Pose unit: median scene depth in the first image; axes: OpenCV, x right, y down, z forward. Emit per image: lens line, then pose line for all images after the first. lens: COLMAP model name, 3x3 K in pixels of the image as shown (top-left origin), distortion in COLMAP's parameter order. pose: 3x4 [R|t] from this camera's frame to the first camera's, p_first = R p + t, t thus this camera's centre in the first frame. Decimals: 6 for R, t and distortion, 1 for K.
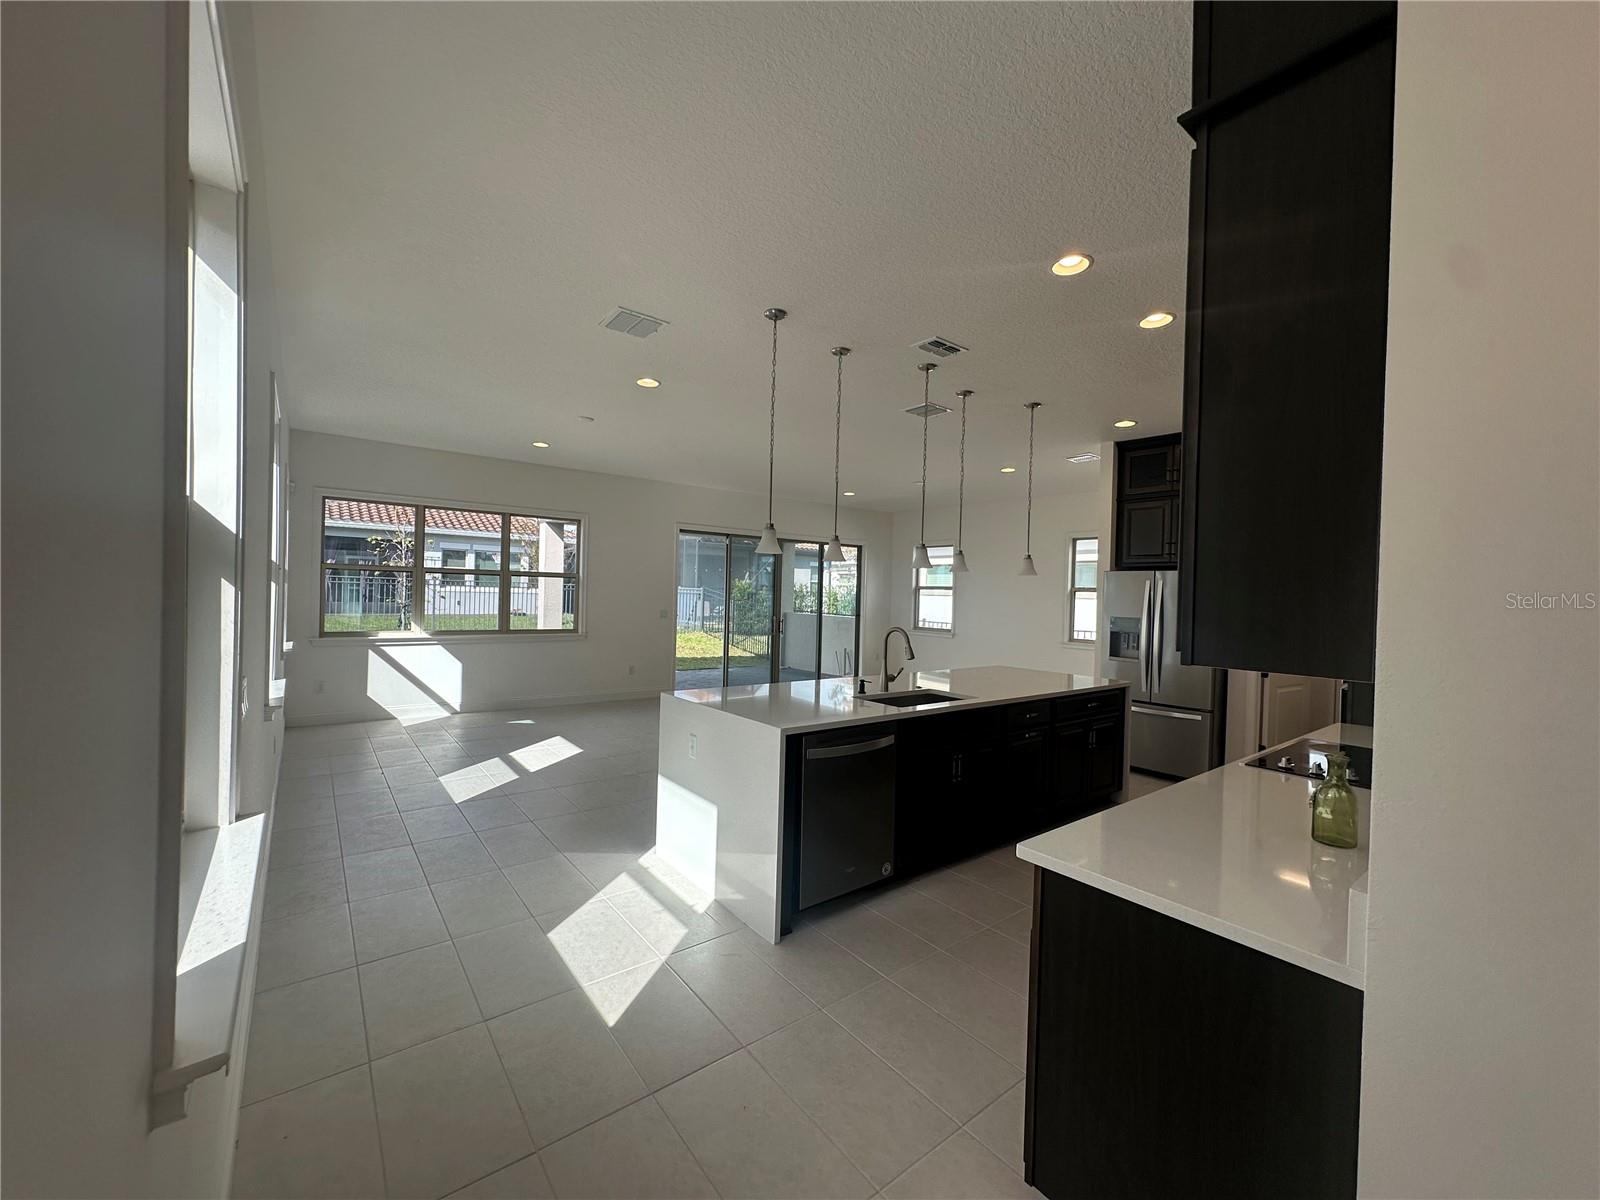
lens RADIAL K [[640.5, 0, 808.2], [0, 640.5, 599.6], [0, 0, 1]] dist [-0.006619, 0.001889]
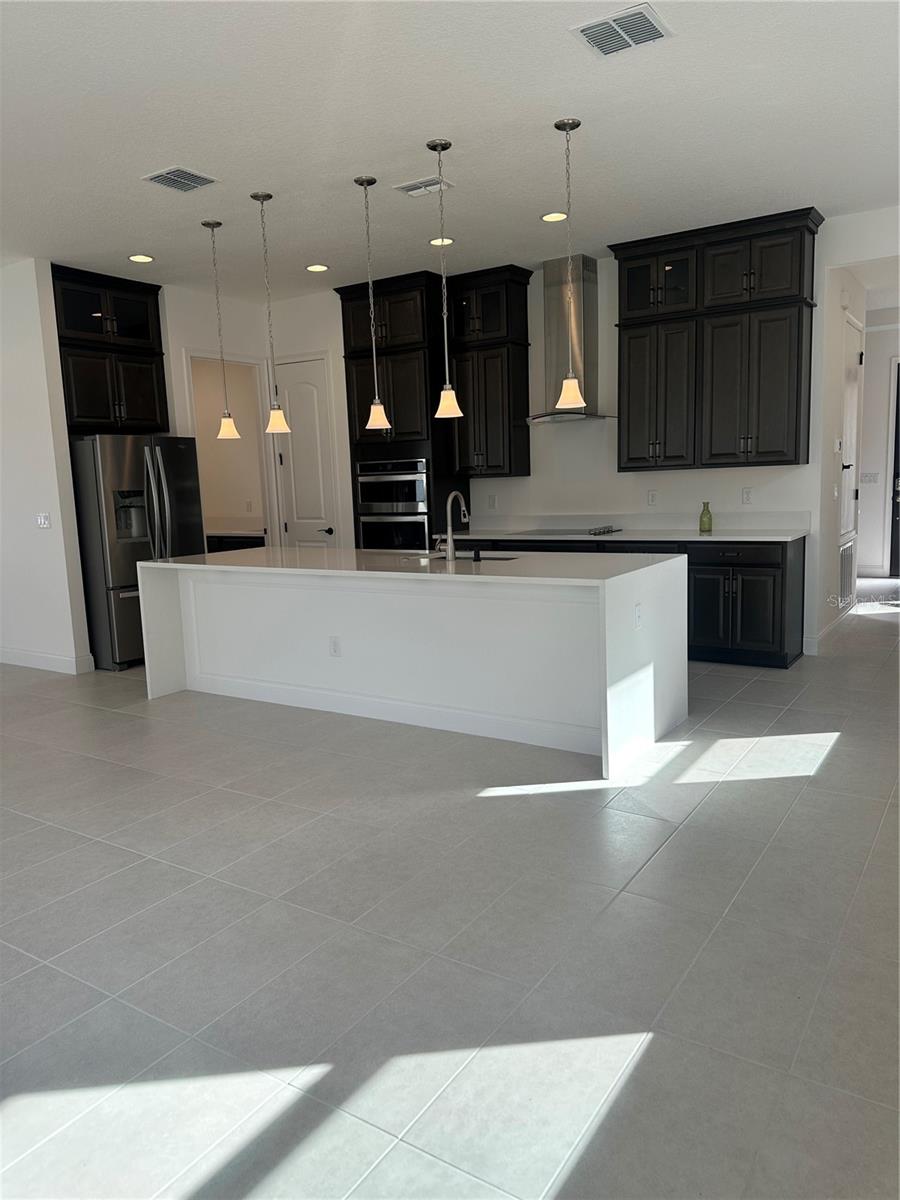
lens RADIAL K [[853.5, 0, 444.5], [0, 853.5, 603.8], [0, 0, 1]] dist [0.032419, -0.022750]
pose [[-0.317217, -0.150883, 0.936273, -0.382281], [0.035867, 0.984647, 0.170831, -0.003803], [-0.947674, 0.087772, -0.306935, 0.506775]]
